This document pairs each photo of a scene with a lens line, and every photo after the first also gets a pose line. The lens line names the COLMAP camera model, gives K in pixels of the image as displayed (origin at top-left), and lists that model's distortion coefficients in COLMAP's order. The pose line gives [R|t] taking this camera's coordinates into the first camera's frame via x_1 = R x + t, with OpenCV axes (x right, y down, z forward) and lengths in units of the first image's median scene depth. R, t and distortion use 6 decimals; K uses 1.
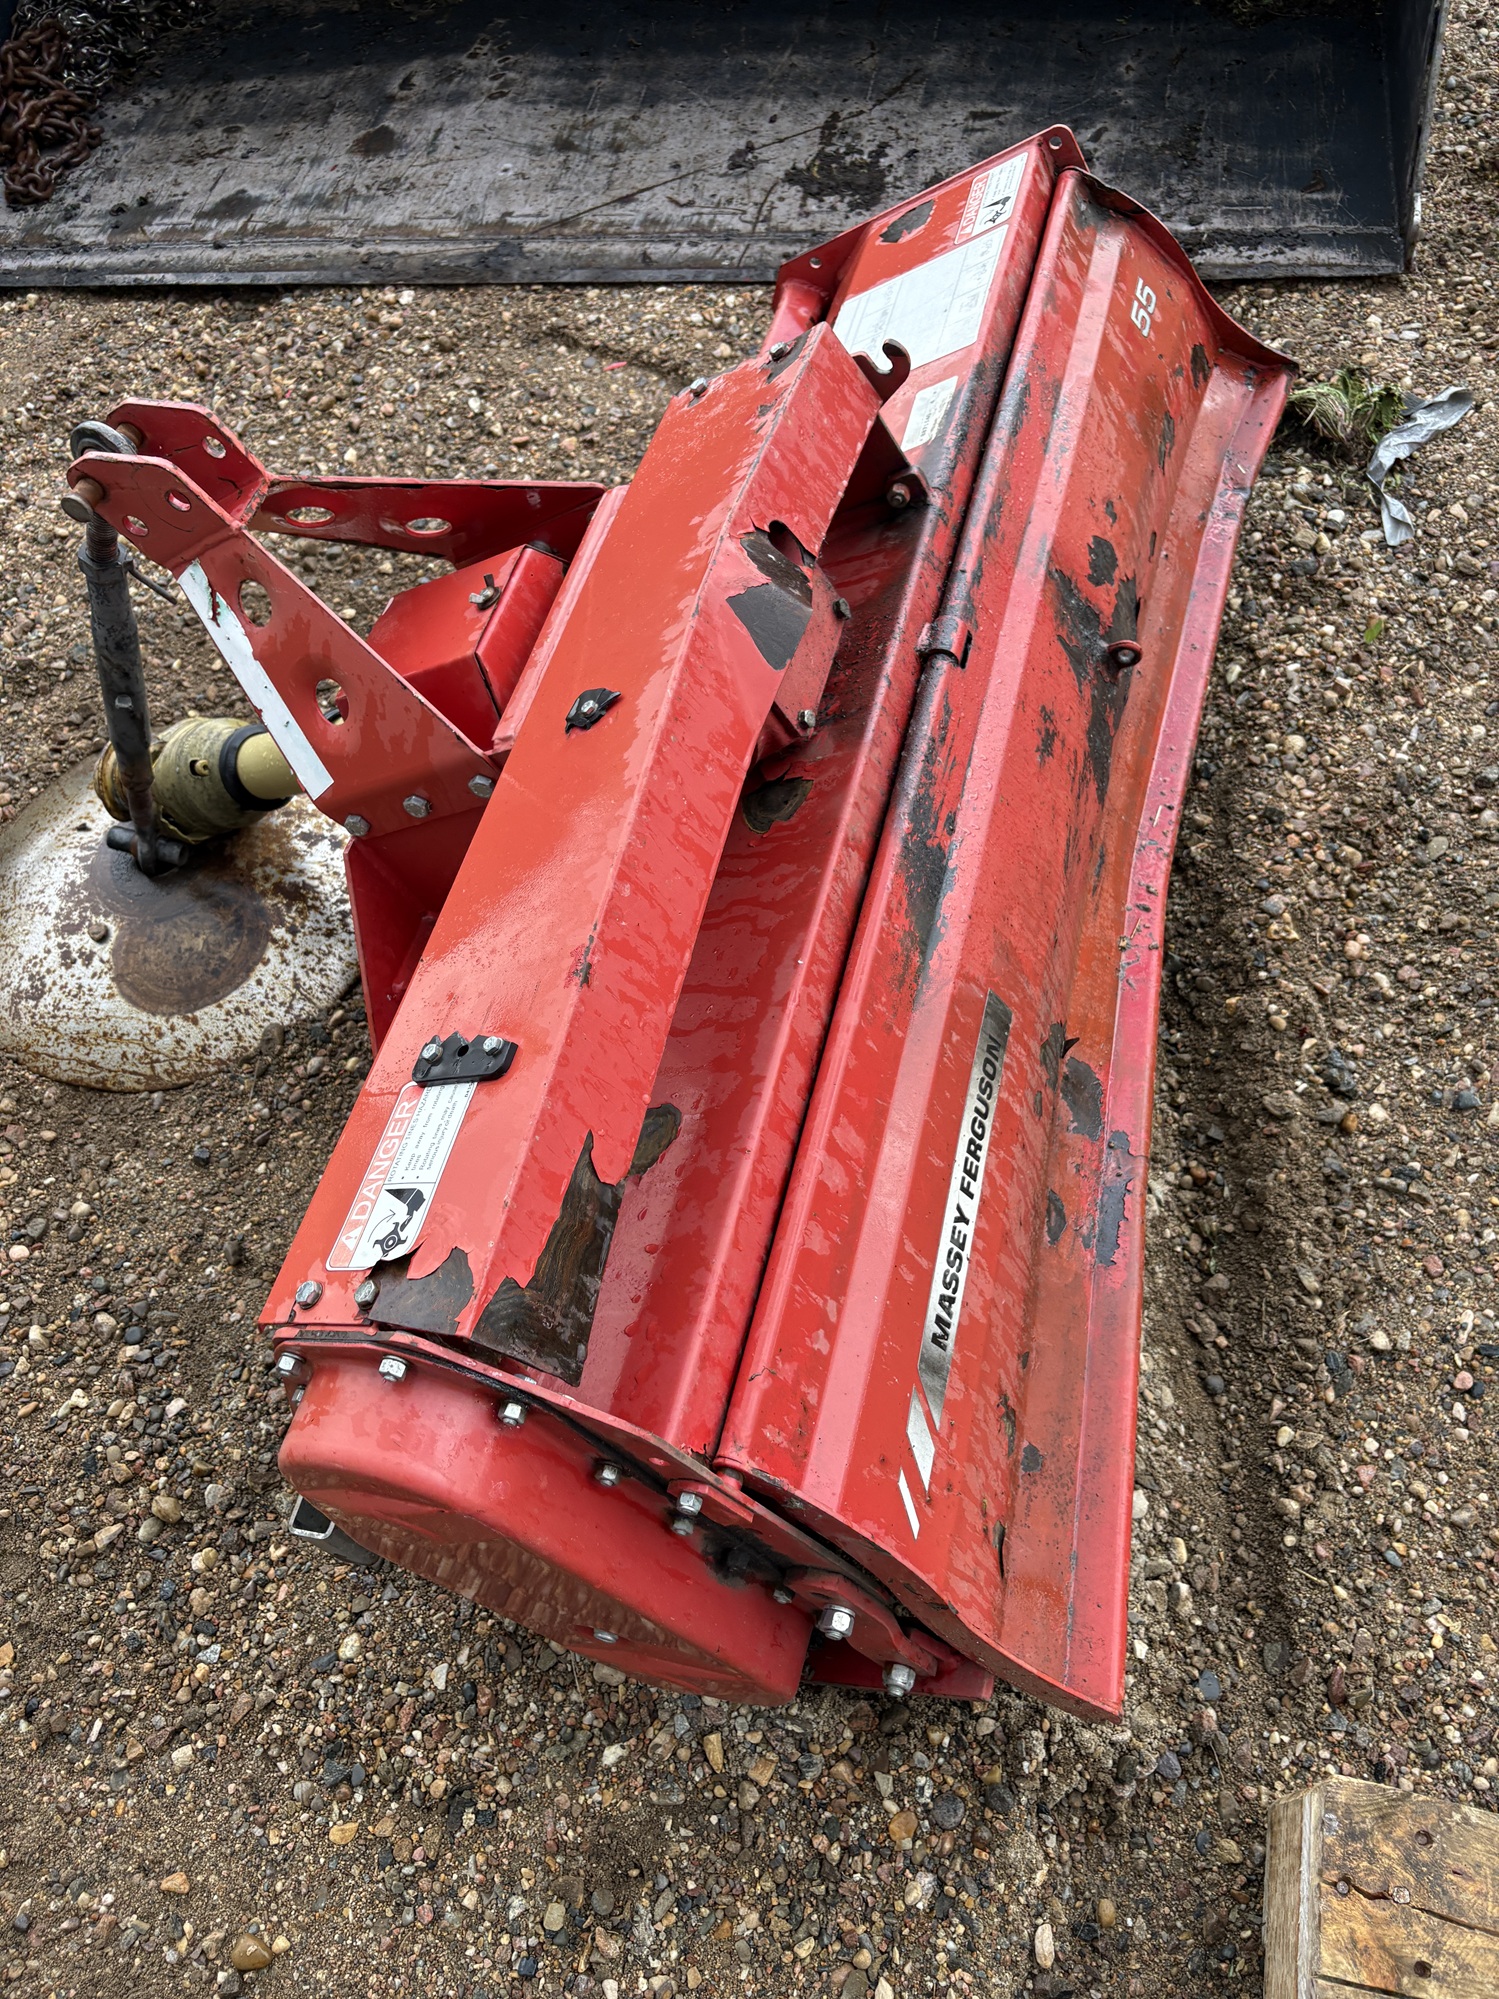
lens RADIAL K [[1510.4, 0, 738.0], [0, 1510.4, 998.1], [0, 0, 1]] dist [0.054979, -0.060968]
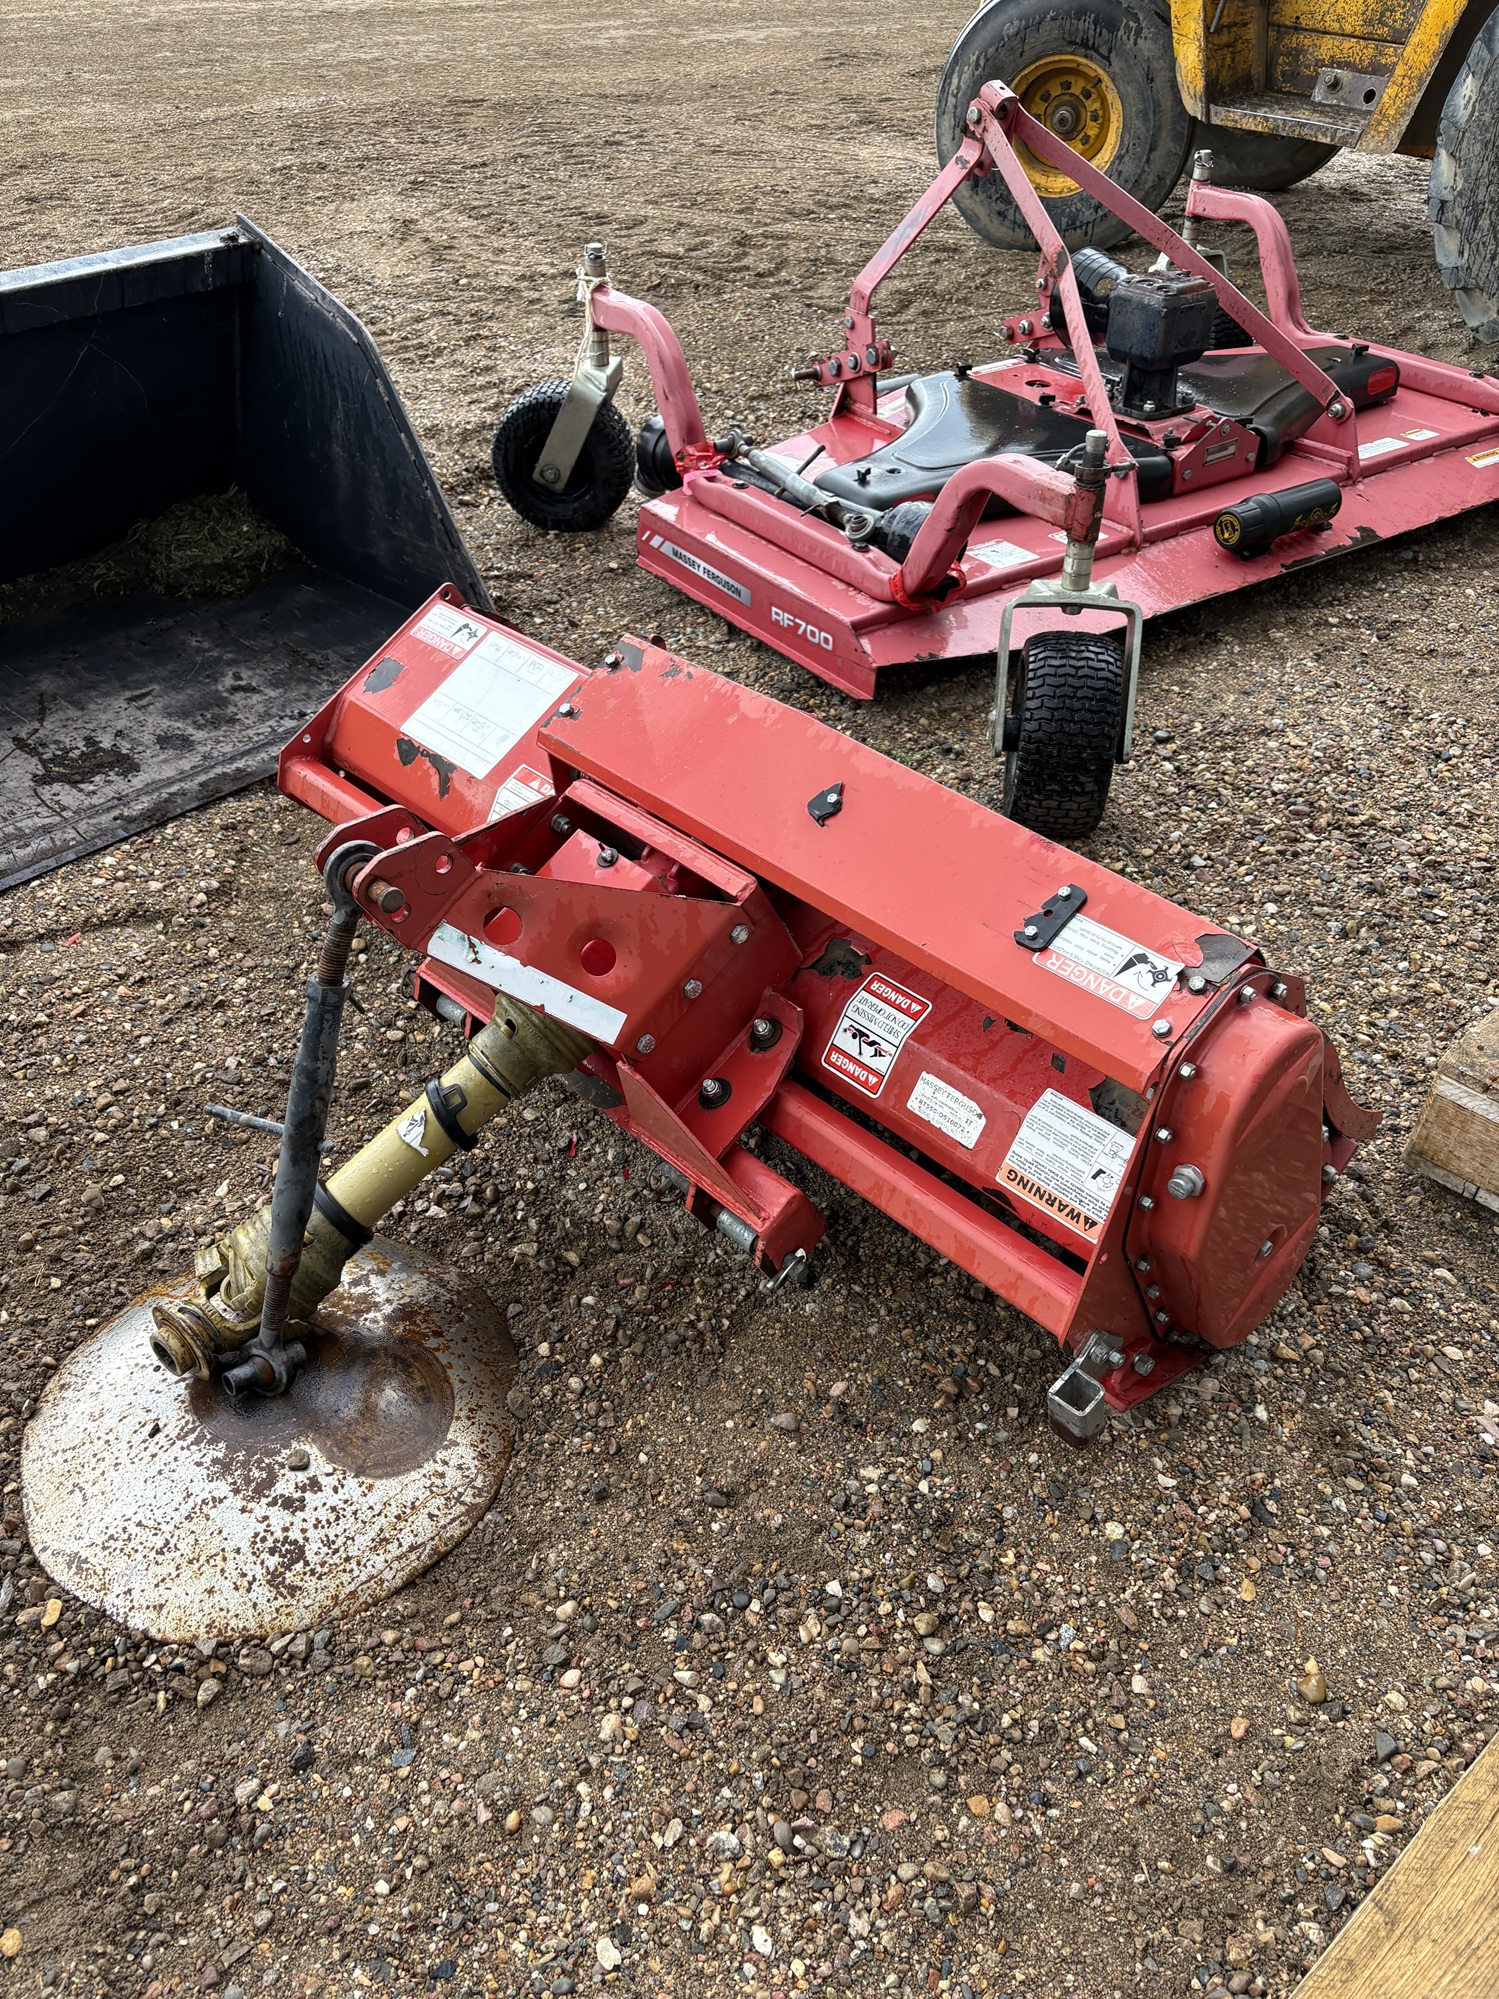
lens RADIAL K [[1510.4, 0, 743.7], [0, 1510.4, 1019.0], [0, 0, 1]] dist [0.054979, -0.060968]
pose [[0.519595, -0.436305, 0.734615, -0.841871], [0.677289, 0.734469, -0.042830, -0.017180], [-0.520865, 0.519801, 0.677131, 0.089490]]
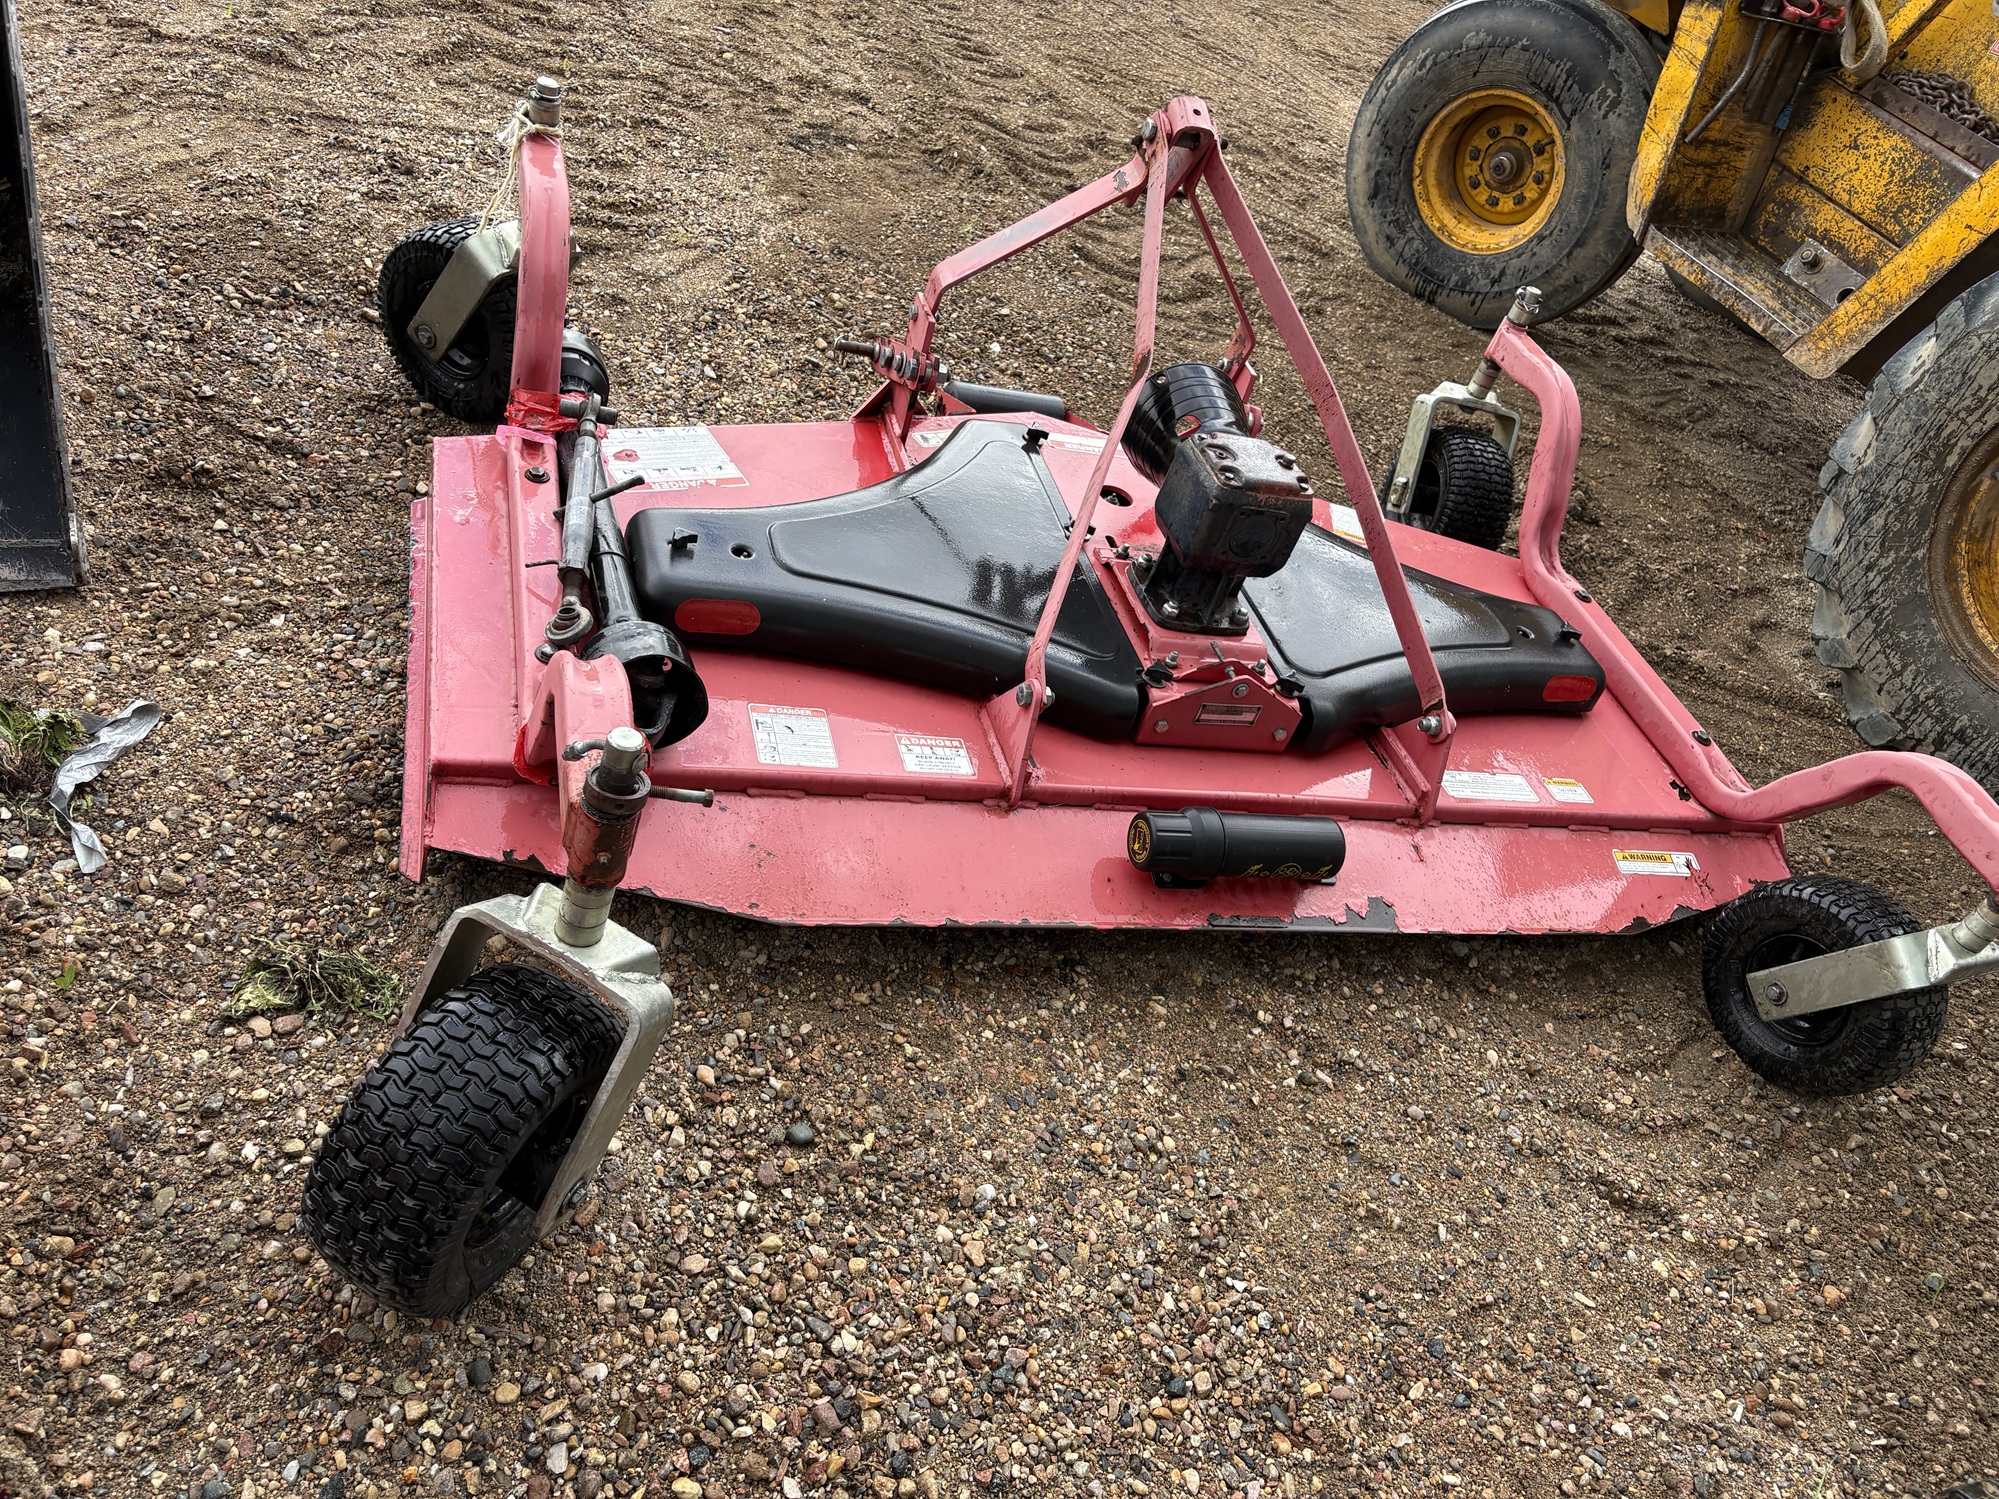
lens RADIAL K [[1510.4, 0, 1010.4], [0, 1510.4, 742.3], [0, 0, 1]] dist [0.054979, -0.060968]
pose [[0.707506, -0.131754, 0.694317, 0.195941], [0.290829, 0.949700, -0.116138, -0.100777], [-0.644091, 0.284096, 0.710237, -0.098662]]
